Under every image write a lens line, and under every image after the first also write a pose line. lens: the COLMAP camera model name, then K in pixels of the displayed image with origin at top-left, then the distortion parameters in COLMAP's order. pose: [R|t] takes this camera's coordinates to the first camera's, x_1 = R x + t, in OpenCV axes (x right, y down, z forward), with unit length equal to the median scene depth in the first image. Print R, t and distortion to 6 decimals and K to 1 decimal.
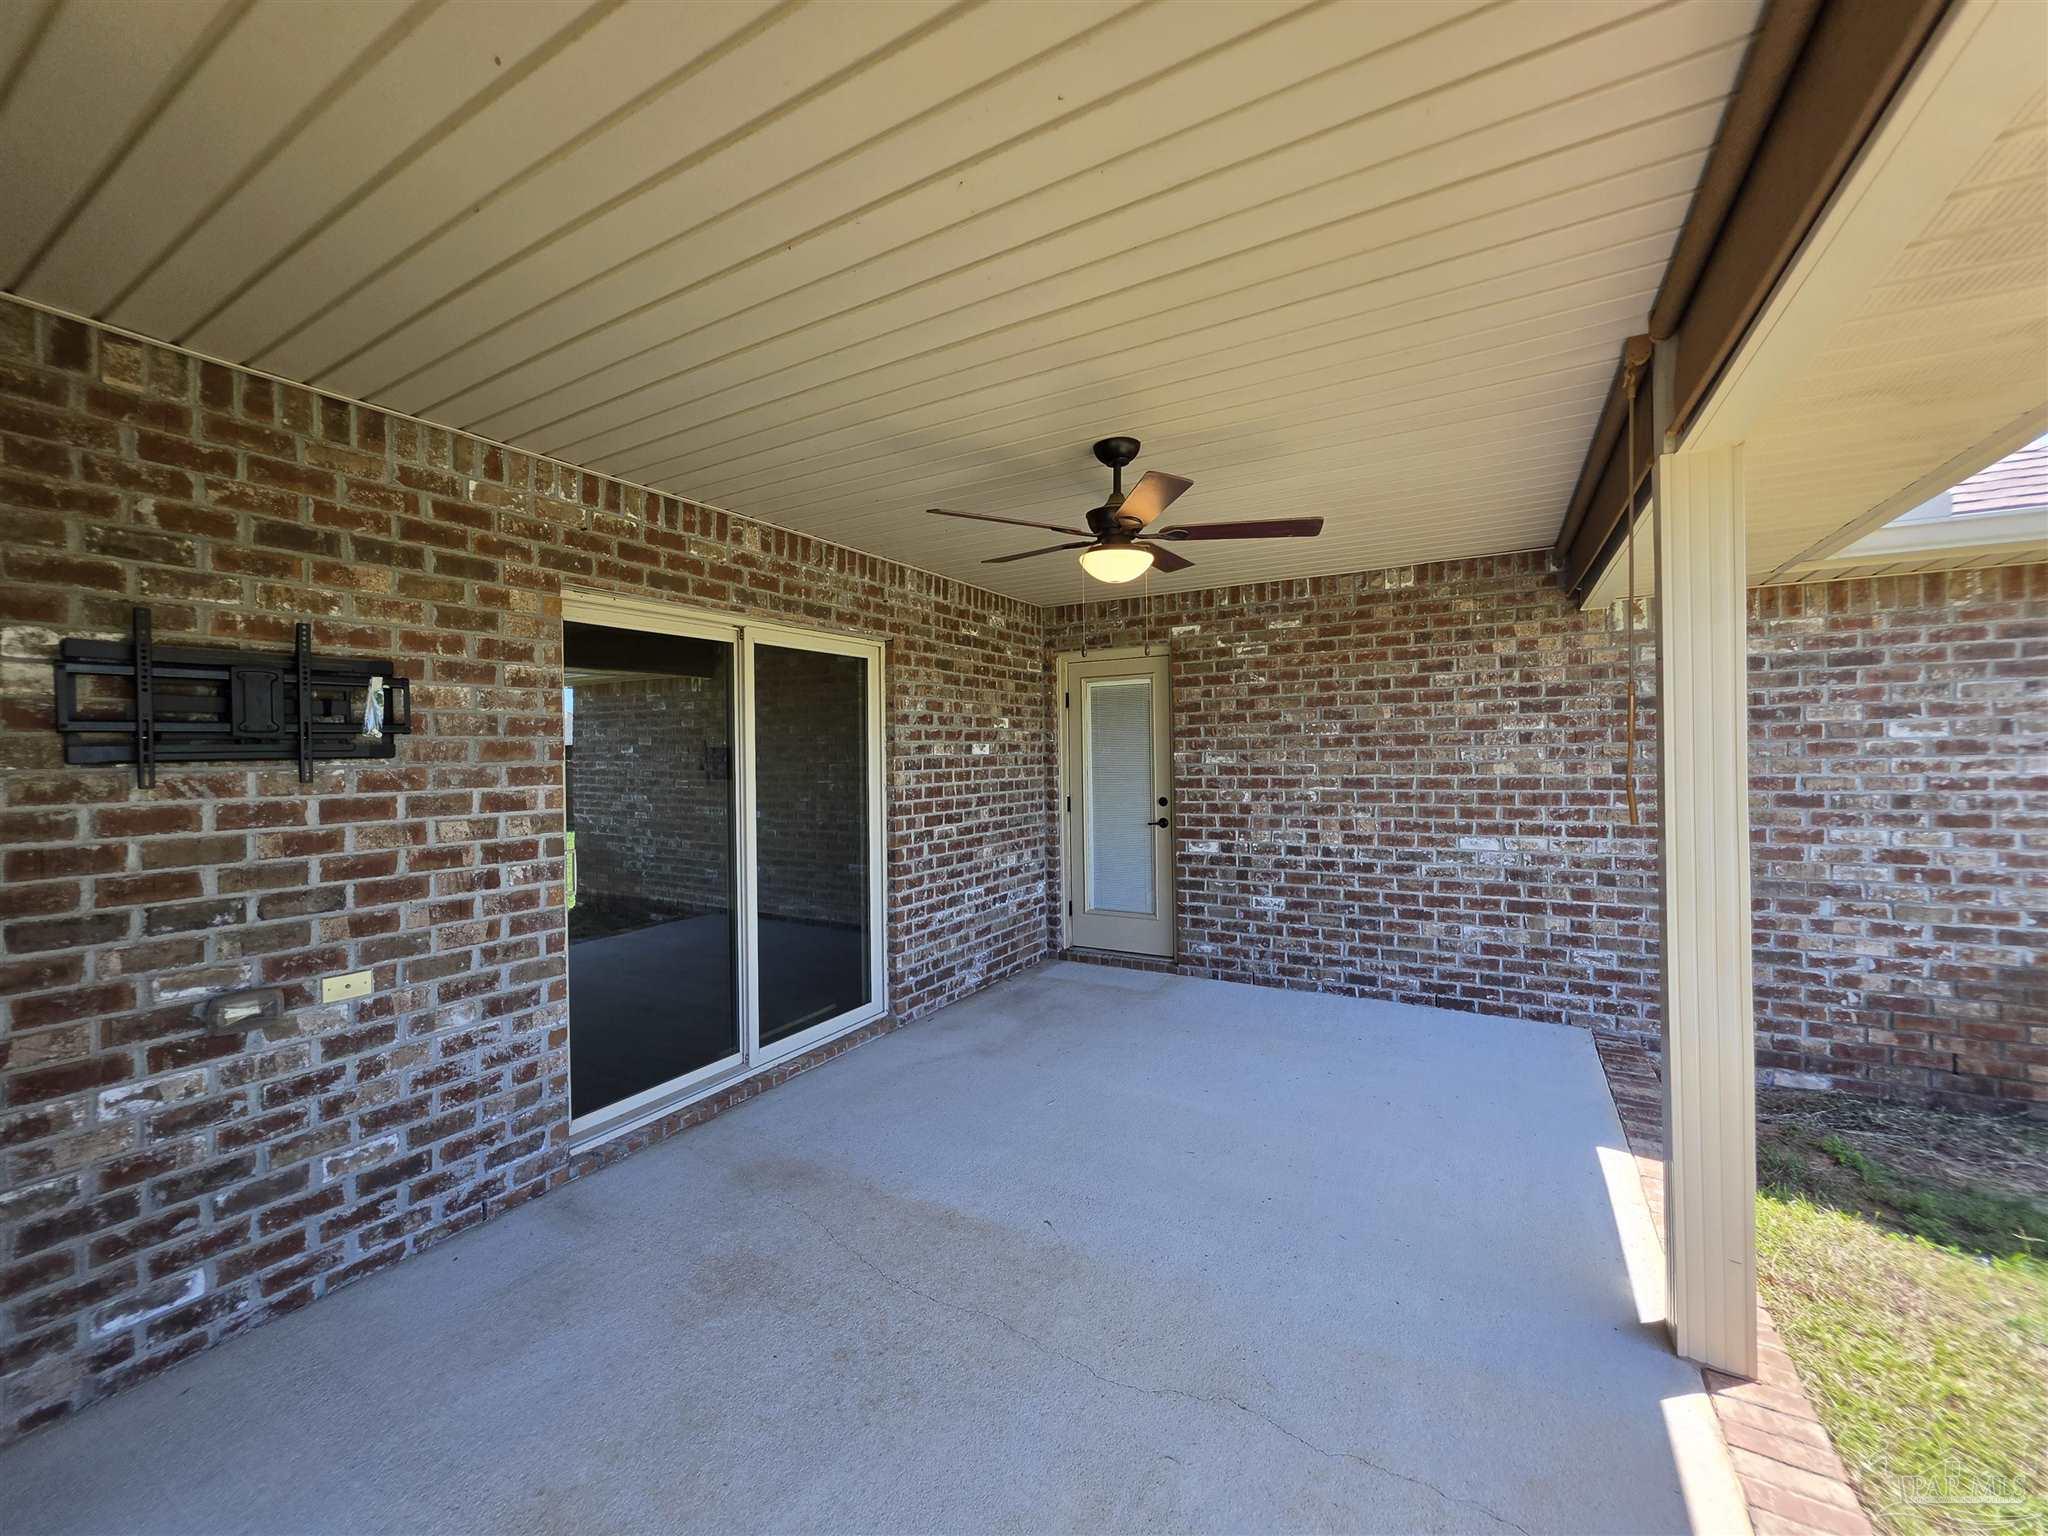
lens RADIAL K [[819.8, 0, 1008.5], [0, 819.8, 758.0], [0, 0, 1]] dist [-0.001972, 0.000188]
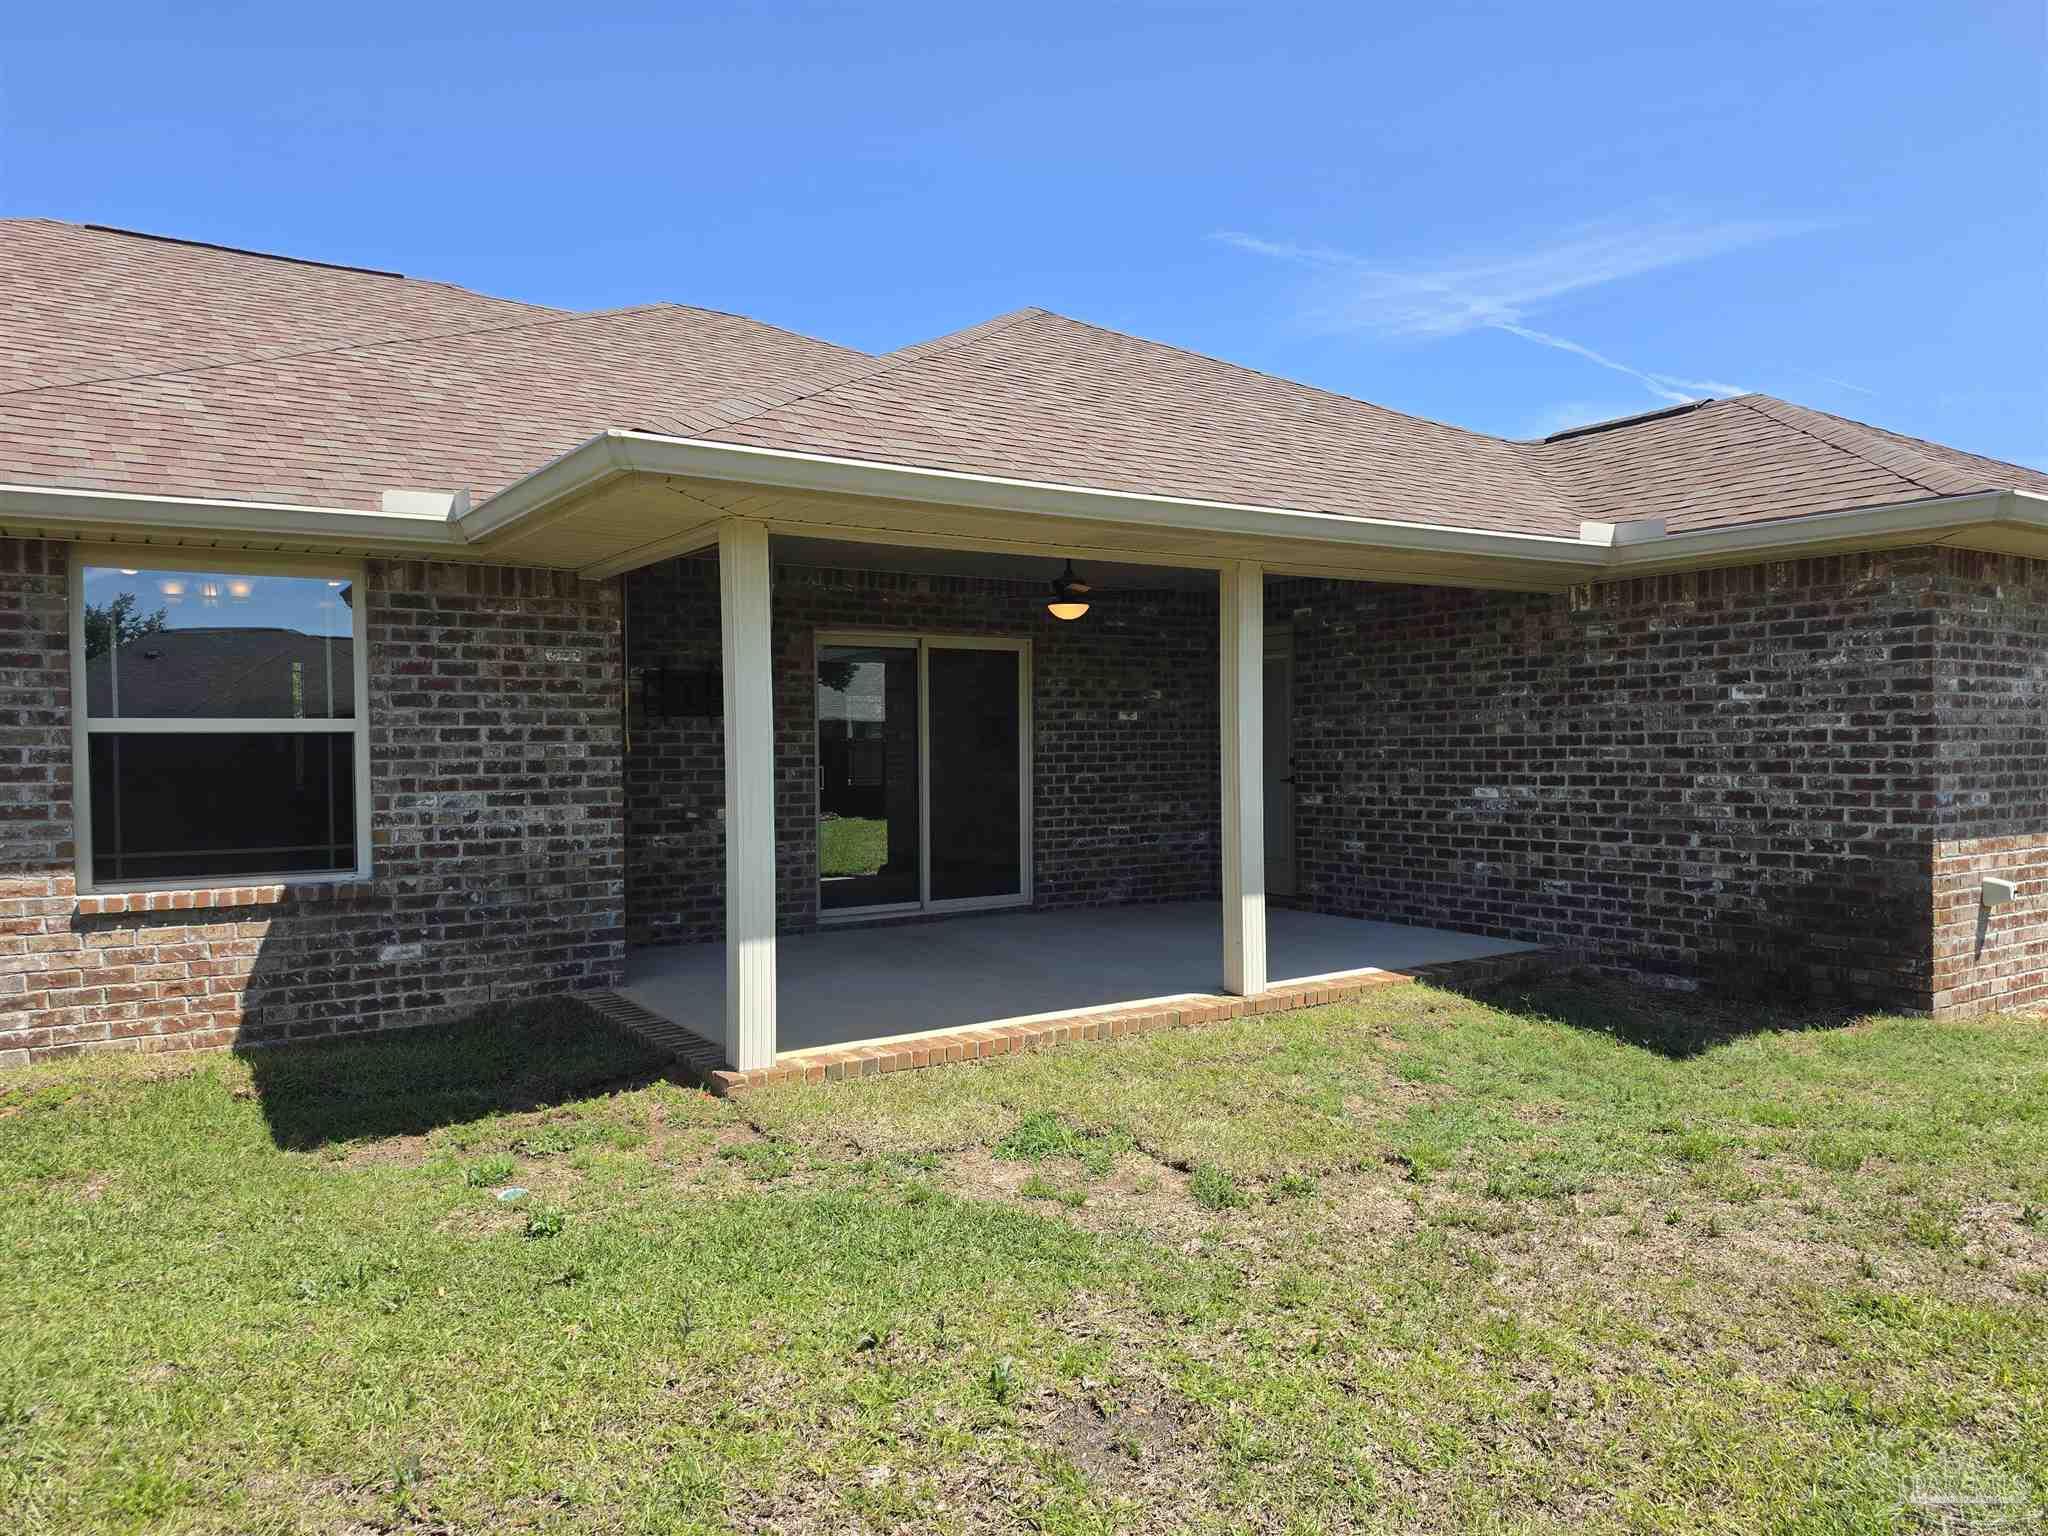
lens RADIAL K [[1424.1, 0, 1024.0], [0, 1424.1, 768.0], [0, 0, 1]] dist [0.093112, -0.148199]
pose [[0.893302, 0.012431, -0.449285, 0.929948], [-0.006604, 0.999873, 0.014533, 0.044694], [0.449409, -0.010016, 0.893270, -1.178567]]
